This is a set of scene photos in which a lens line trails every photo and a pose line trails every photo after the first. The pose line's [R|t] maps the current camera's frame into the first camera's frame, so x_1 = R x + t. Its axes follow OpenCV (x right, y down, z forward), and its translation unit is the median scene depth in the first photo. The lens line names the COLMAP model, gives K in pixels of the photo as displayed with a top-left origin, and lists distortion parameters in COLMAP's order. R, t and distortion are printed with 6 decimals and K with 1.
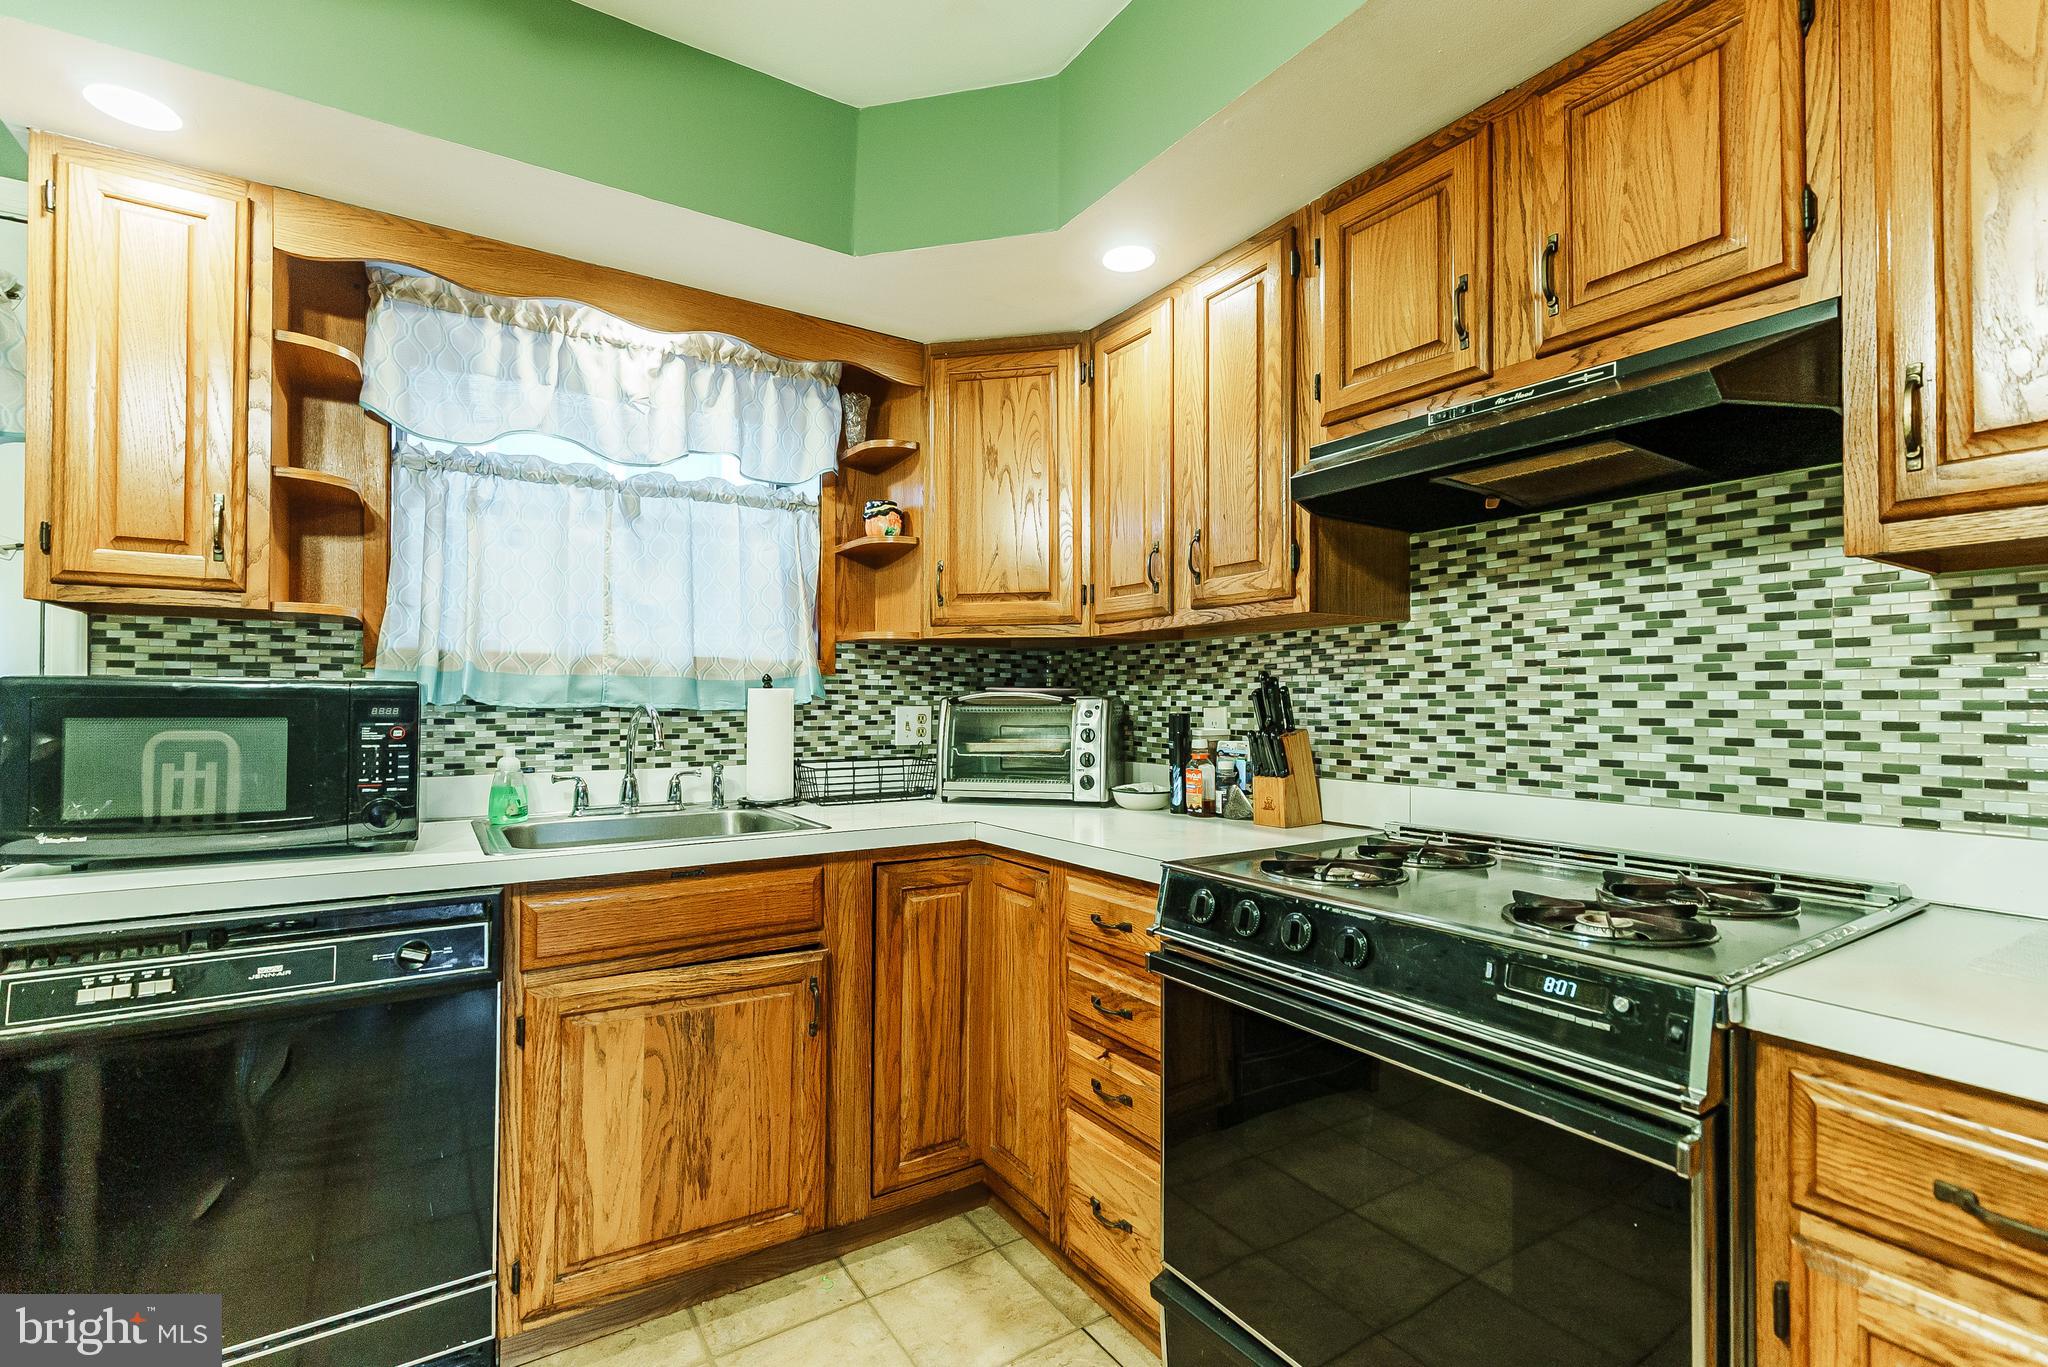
lens RADIAL K [[919.8, 0, 1027.7], [0, 919.8, 687.9], [0, 0, 1]] dist [0.002853, -0.000105]
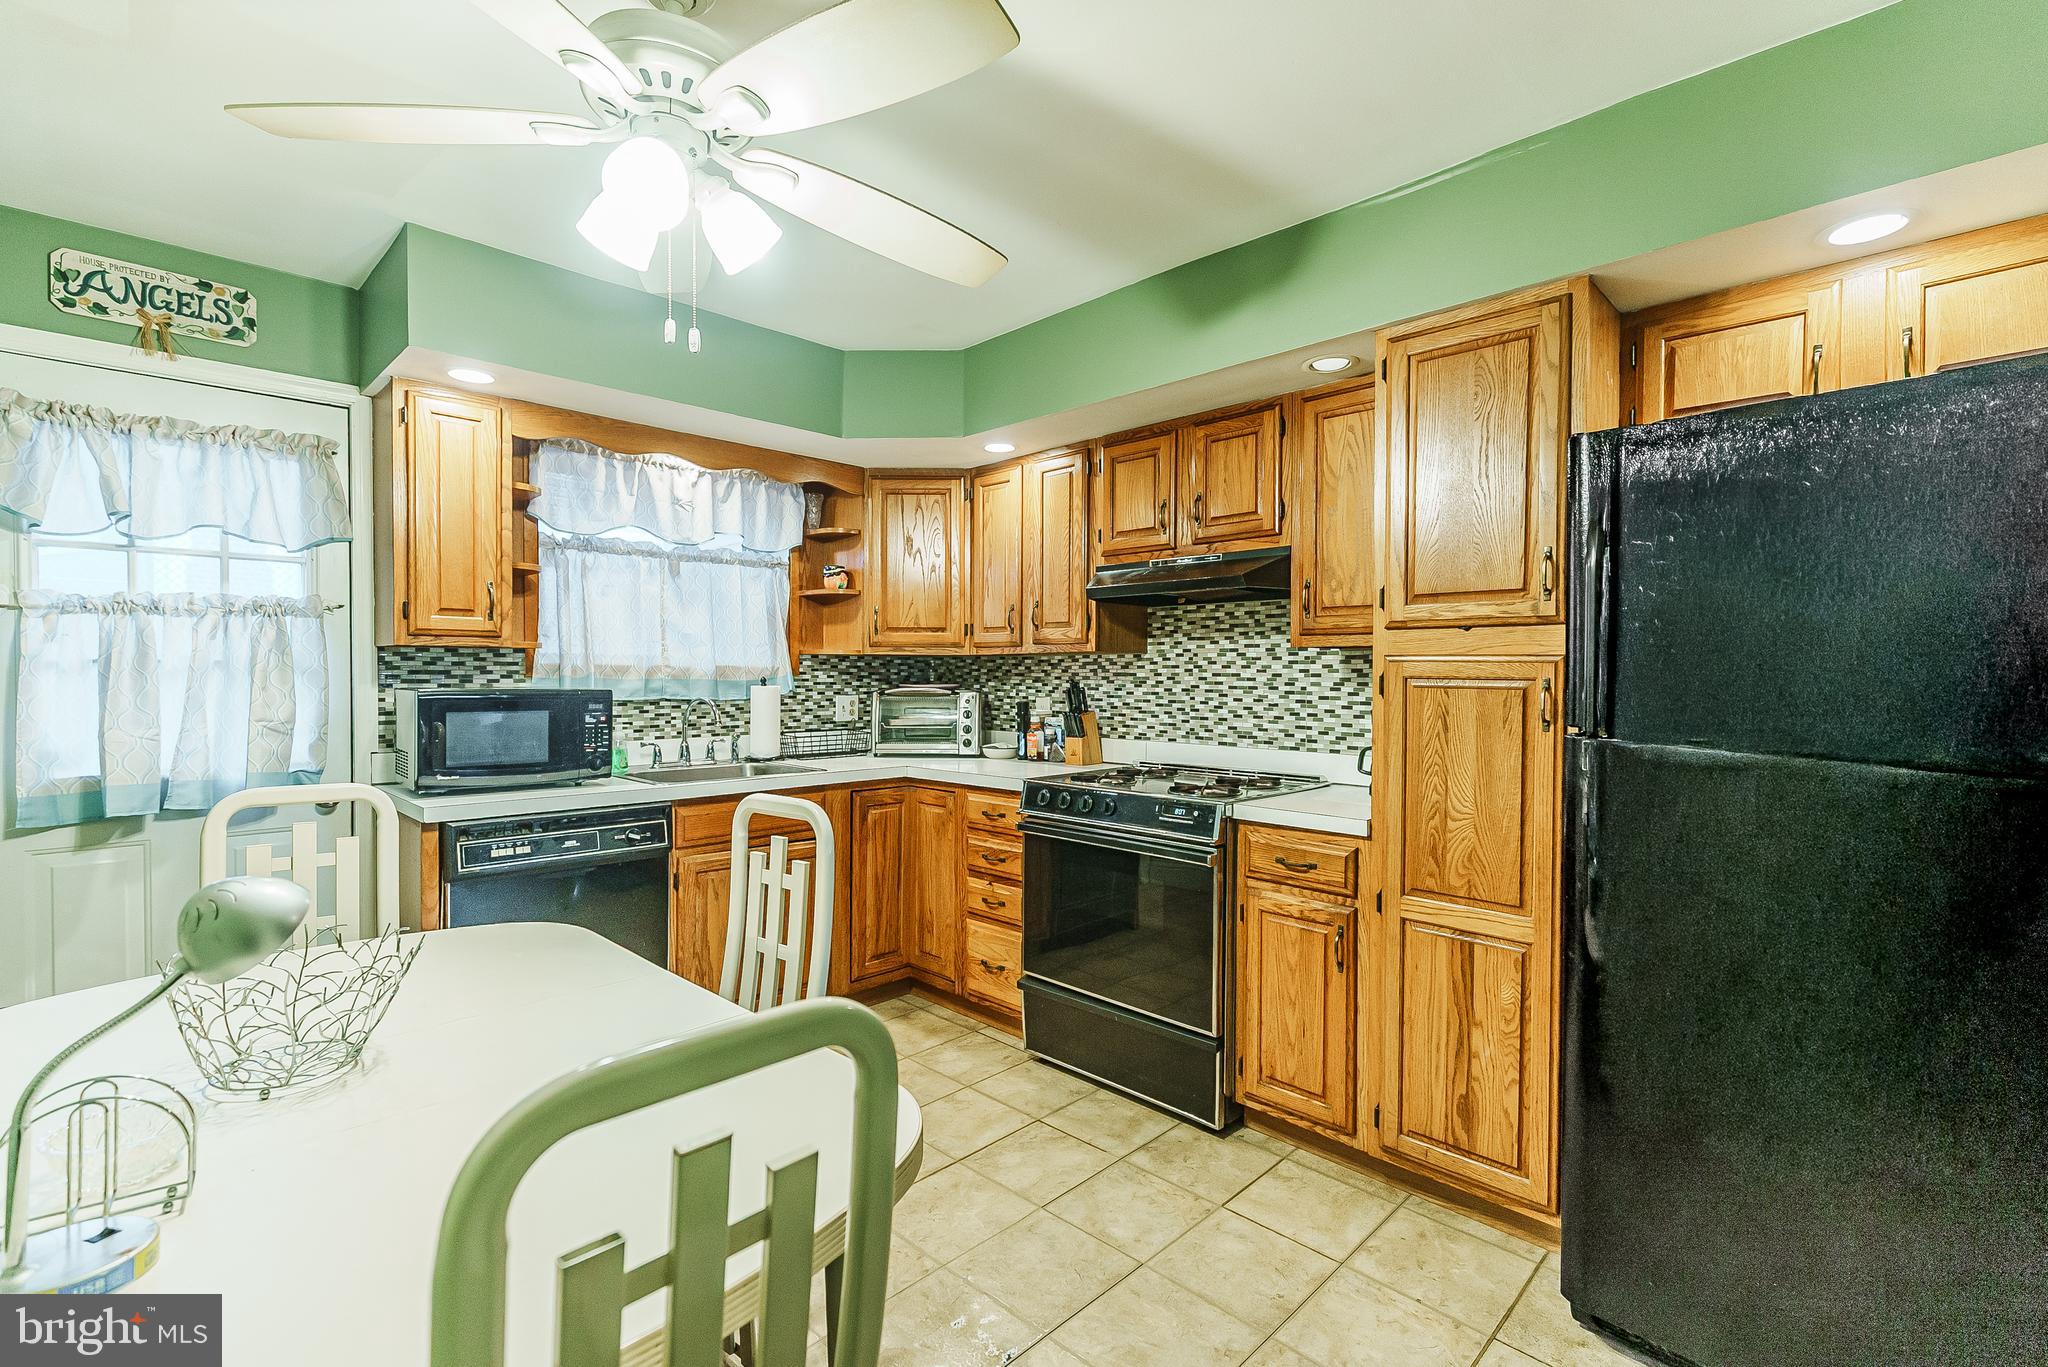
lens RADIAL K [[919.8, 0, 1027.7], [0, 919.8, 687.9], [0, 0, 1]] dist [0.002853, -0.000105]
pose [[0.978504, -0.001655, 0.206219, -0.198732], [-0.005033, 0.999478, 0.031905, -0.057674], [-0.206165, -0.032258, 0.977985, -0.743378]]
